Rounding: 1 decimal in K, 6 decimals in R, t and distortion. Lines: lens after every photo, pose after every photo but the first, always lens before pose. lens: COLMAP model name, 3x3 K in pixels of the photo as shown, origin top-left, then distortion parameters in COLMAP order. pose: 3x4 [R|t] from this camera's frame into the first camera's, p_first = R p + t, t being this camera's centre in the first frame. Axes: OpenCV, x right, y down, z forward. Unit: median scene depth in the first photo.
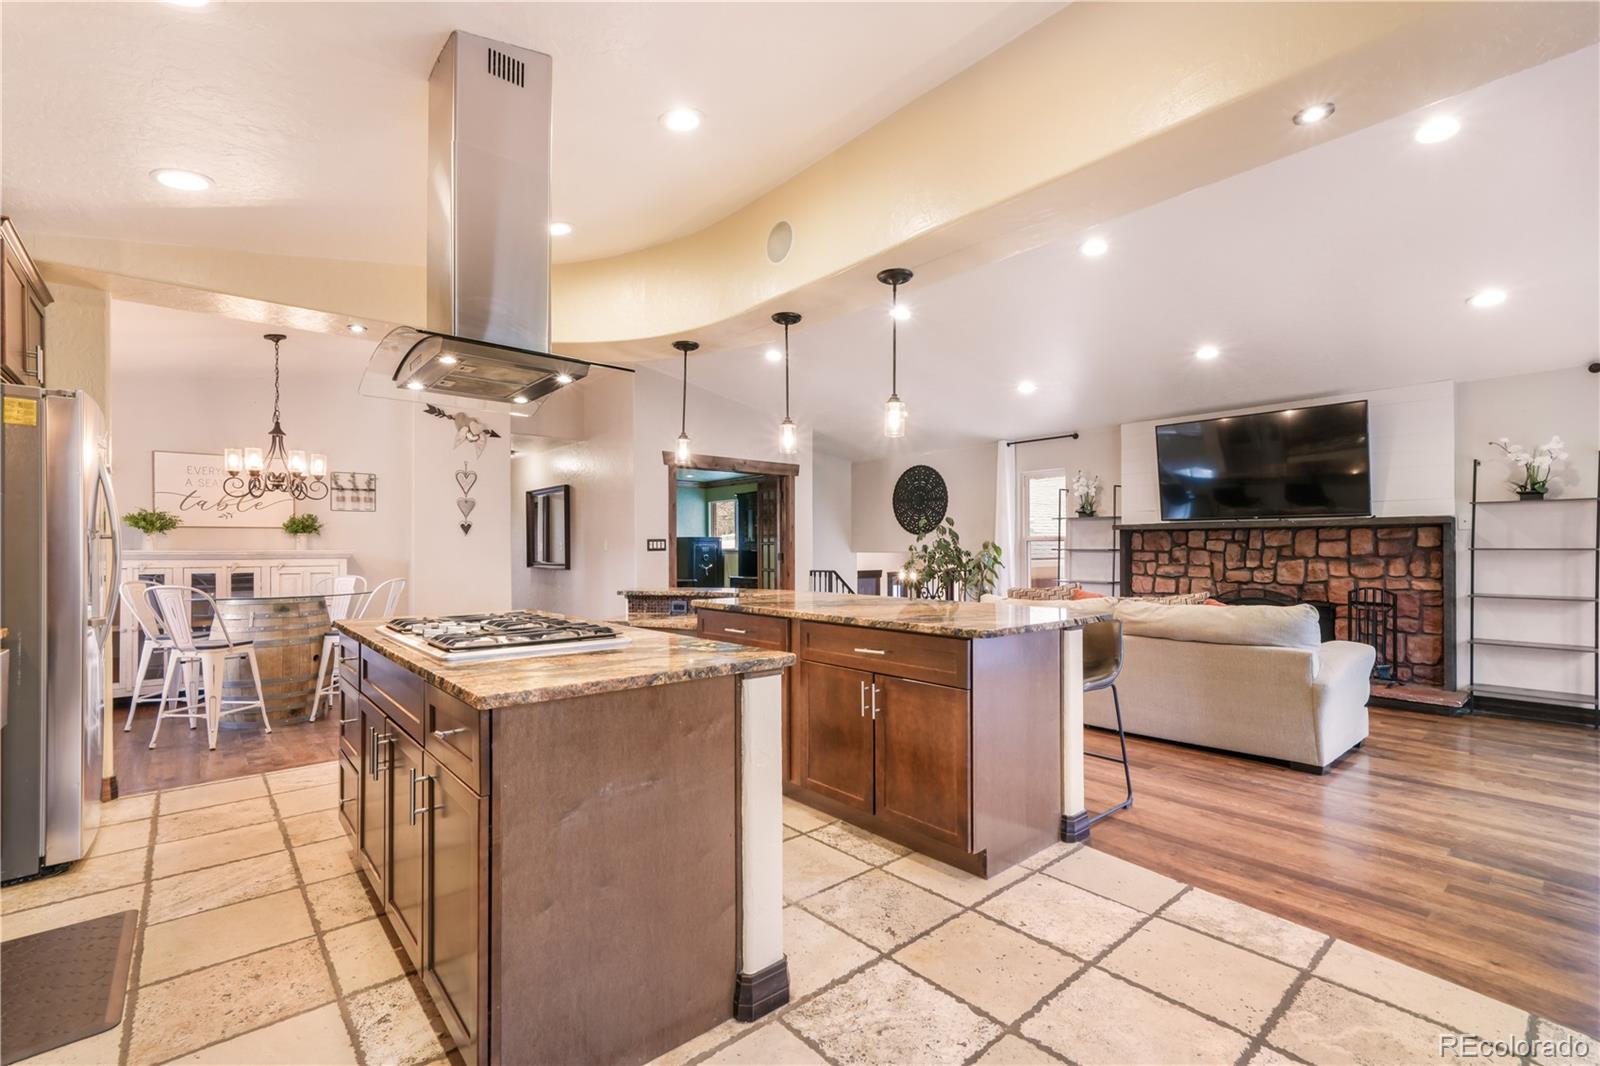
lens RADIAL K [[703.7, 0, 800.1], [0, 703.7, 545.0], [0, 0, 1]] dist [0.000386, 0.003222]
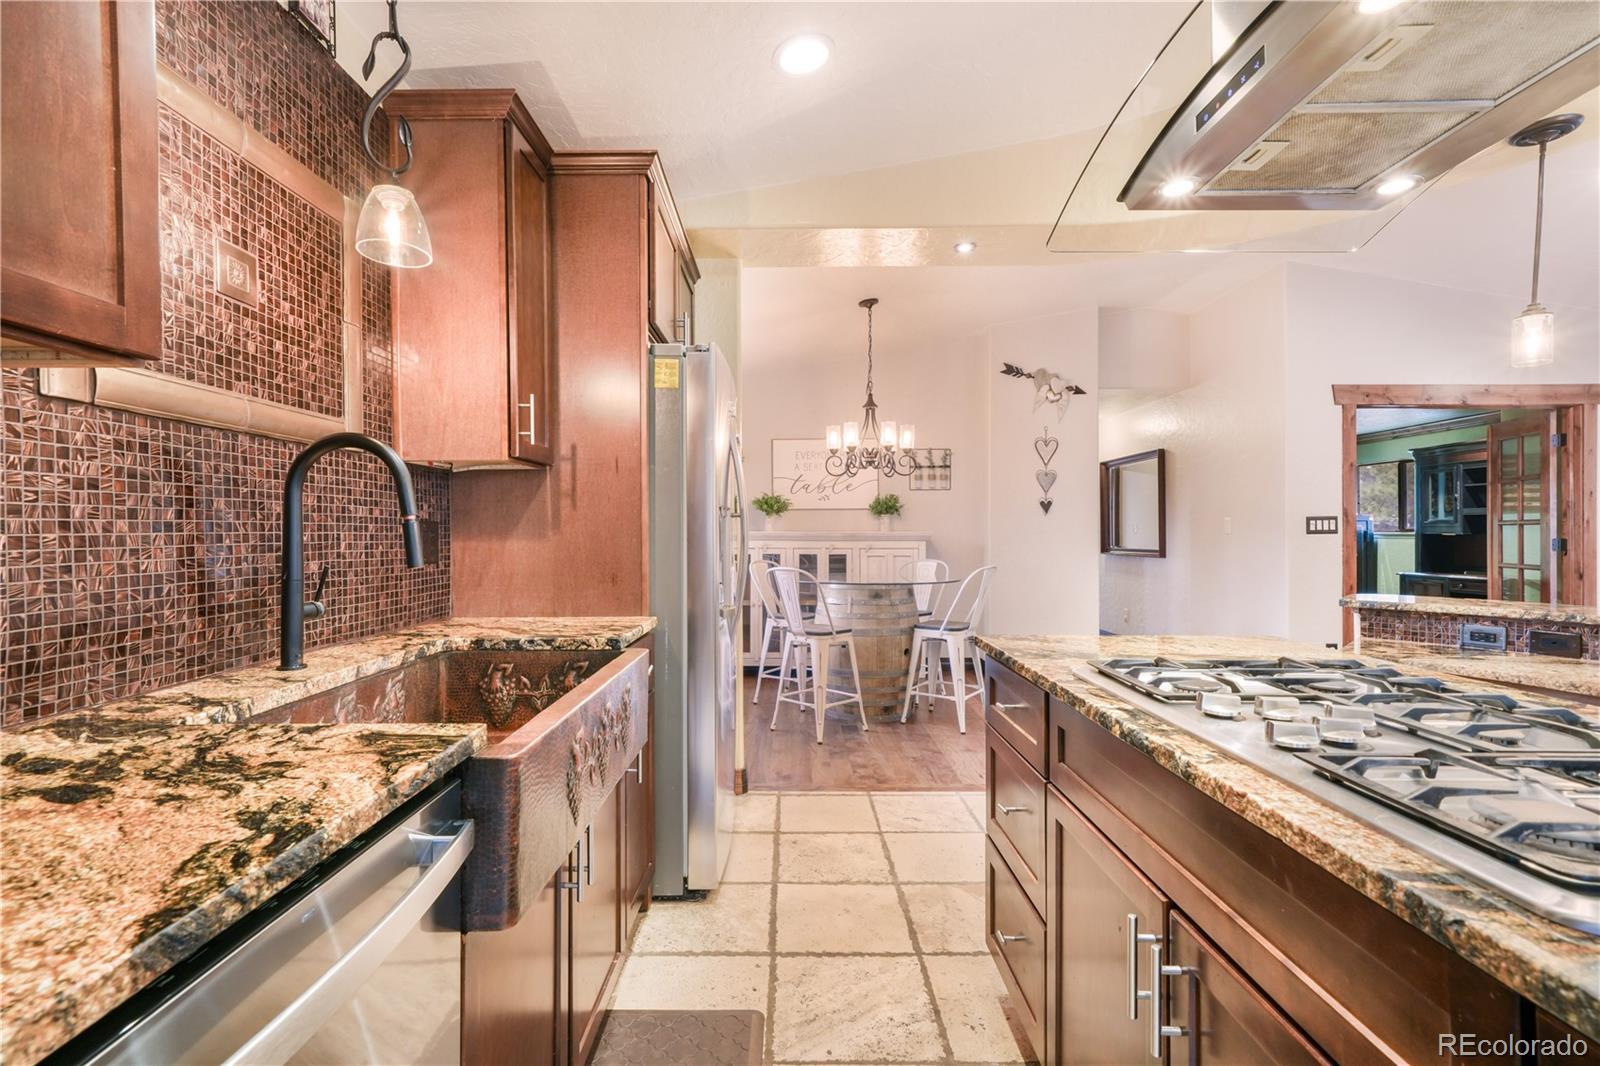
lens RADIAL K [[720.6, 0, 794.8], [0, 720.6, 532.5], [0, 0, 1]] dist [0.009850, 0.000471]
pose [[0.759425, 0.002325, -0.650591, -0.206450], [0.001584, 0.999984, 0.005423, 0.003536], [0.650593, -0.005149, 0.759409, 0.220546]]
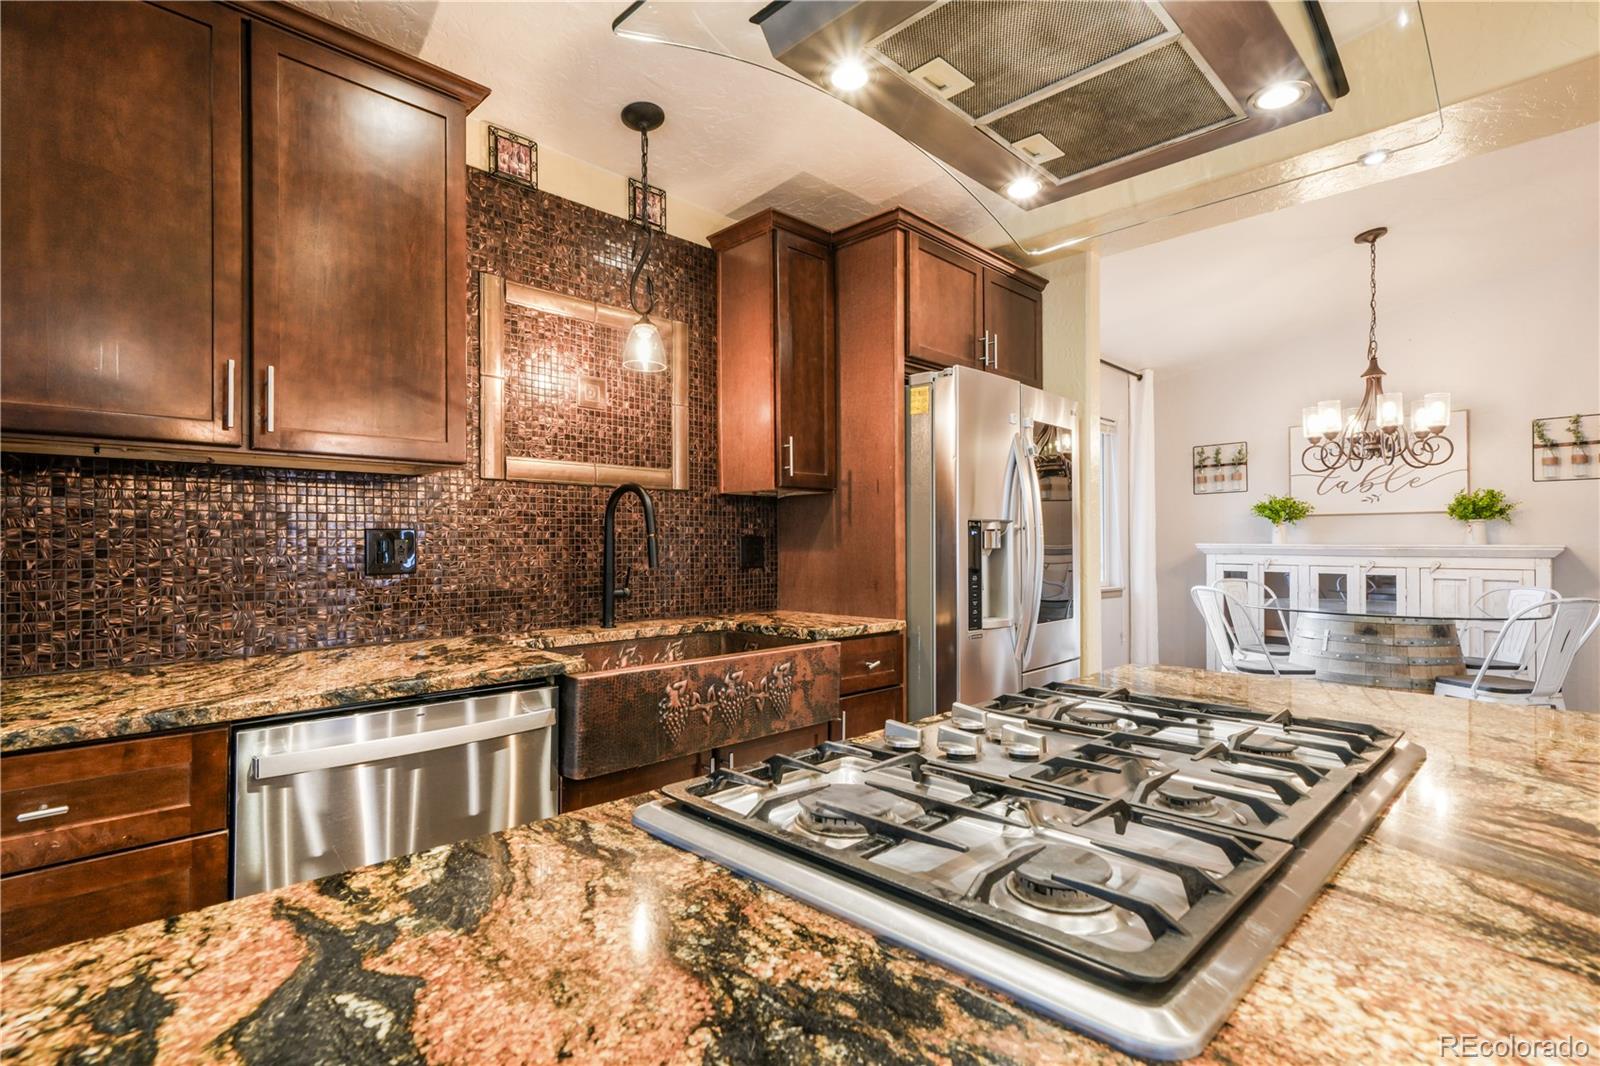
lens RADIAL K [[780.0, 0, 794.6], [0, 780.0, 537.0], [0, 0, 1]] dist [0.009186, 0.000299]
pose [[0.071824, -0.006012, -0.997399, -0.022061], [0.003382, 0.999978, -0.005784, 0.003012], [0.997412, -0.002958, 0.071843, 0.398698]]
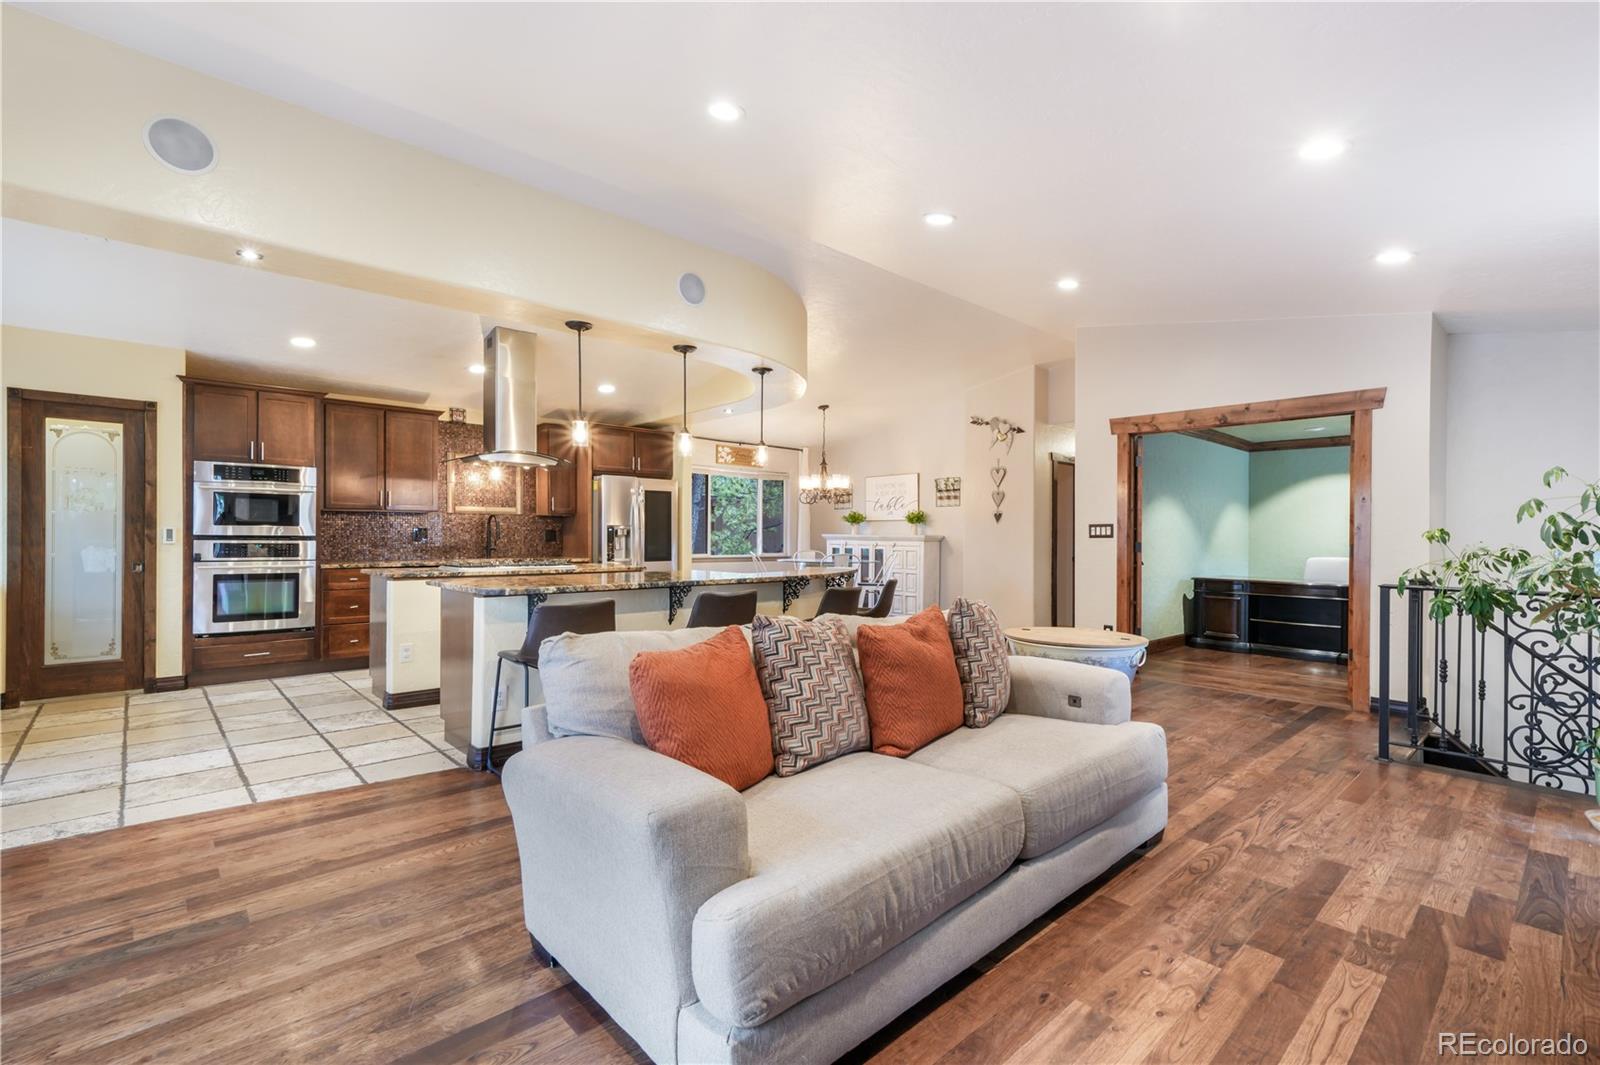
lens RADIAL K [[720.6, 0, 792.2], [0, 720.6, 538.0], [0, 0, 1]] dist [0.009850, 0.000471]
pose [[0.029308, 0.006619, -0.999549, 1.006846], [-0.001489, 0.999977, 0.006578, 0.004856], [0.999569, 0.001296, 0.029317, 0.913900]]
